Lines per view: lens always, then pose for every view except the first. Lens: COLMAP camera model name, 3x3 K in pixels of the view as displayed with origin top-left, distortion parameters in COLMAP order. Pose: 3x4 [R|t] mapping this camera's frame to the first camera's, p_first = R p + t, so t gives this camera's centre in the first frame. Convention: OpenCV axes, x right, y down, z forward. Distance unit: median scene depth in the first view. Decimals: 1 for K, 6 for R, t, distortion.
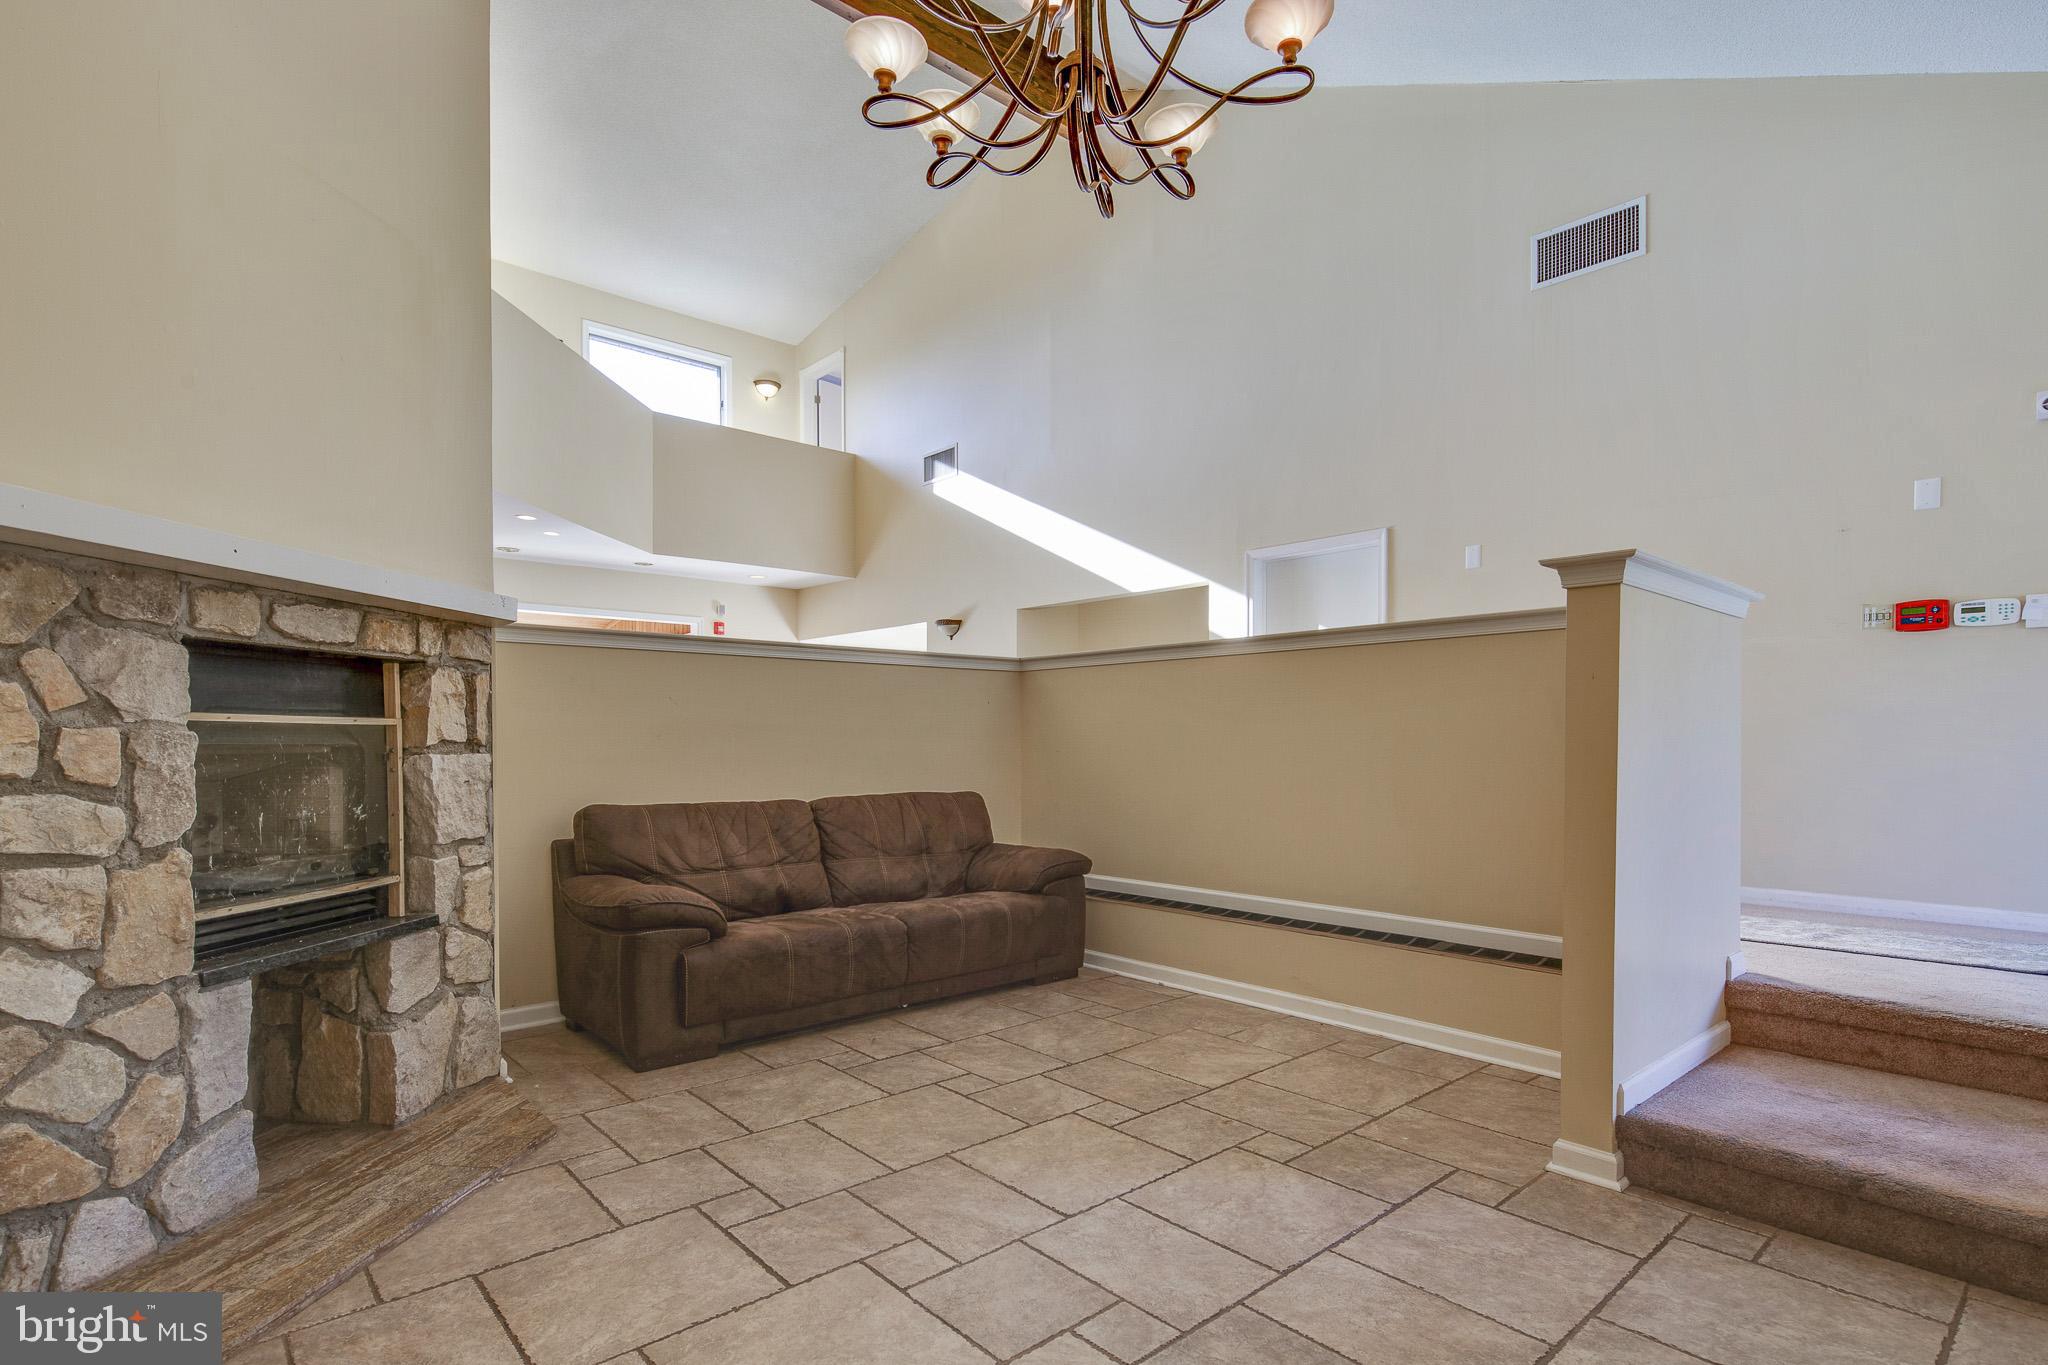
lens RADIAL K [[1004.8, 0, 1010.5], [0, 1004.8, 758.8], [0, 0, 1]] dist [0.005784, -0.001283]
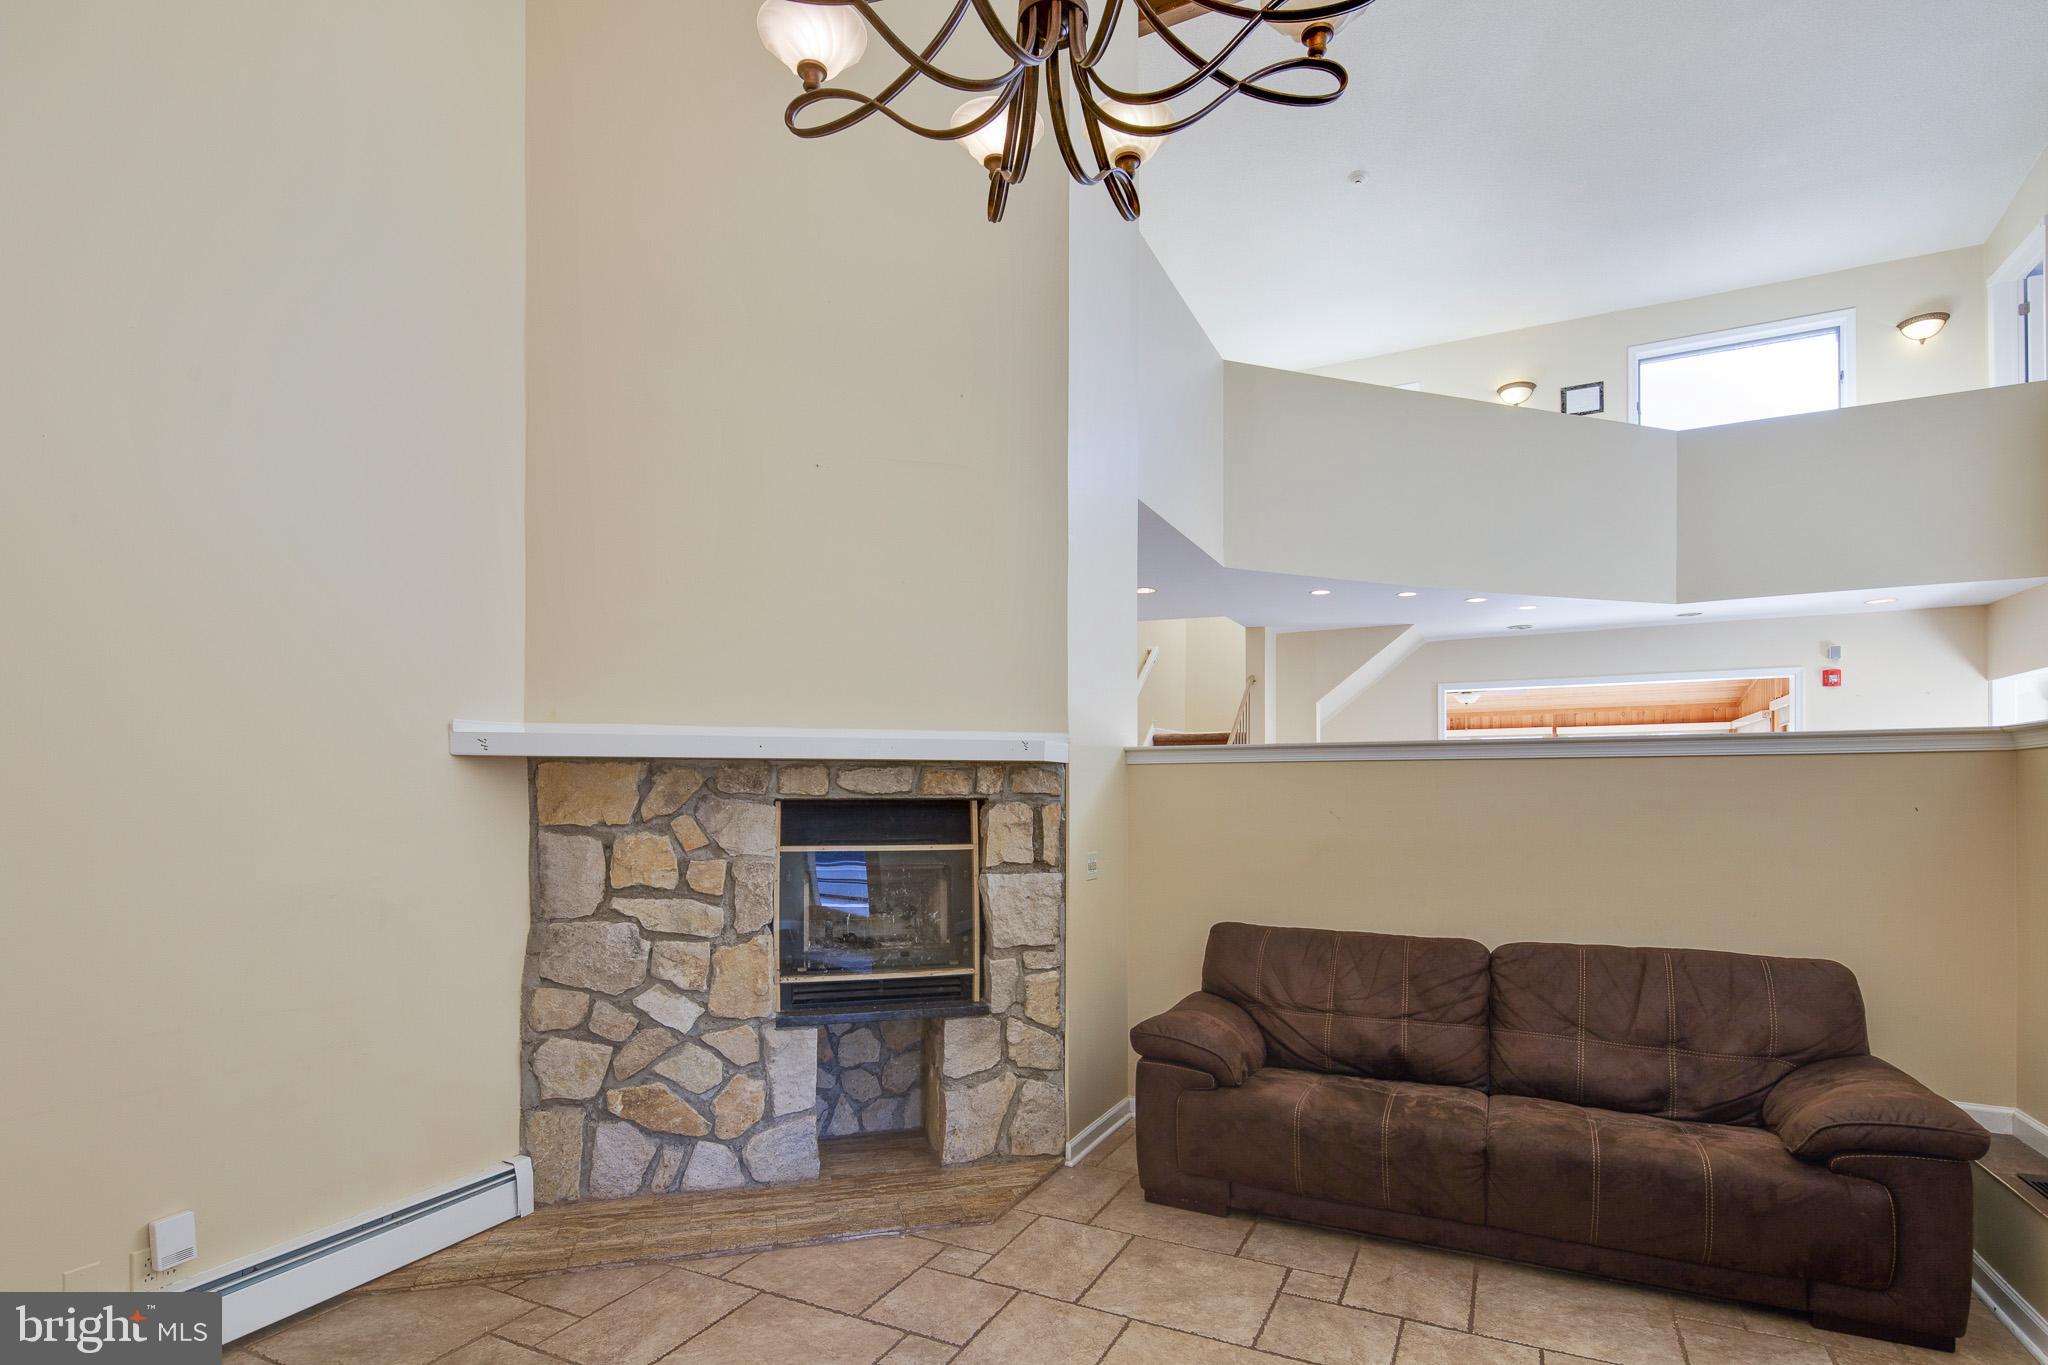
lens RADIAL K [[1004.8, 0, 1015.7], [0, 1004.8, 791.4], [0, 0, 1]] dist [0.005784, -0.001283]
pose [[0.390106, -0.002563, -0.920767, 0.572742], [-0.018891, 0.999763, -0.010786, -0.093503], [0.920576, 0.021602, 0.389965, 0.552513]]
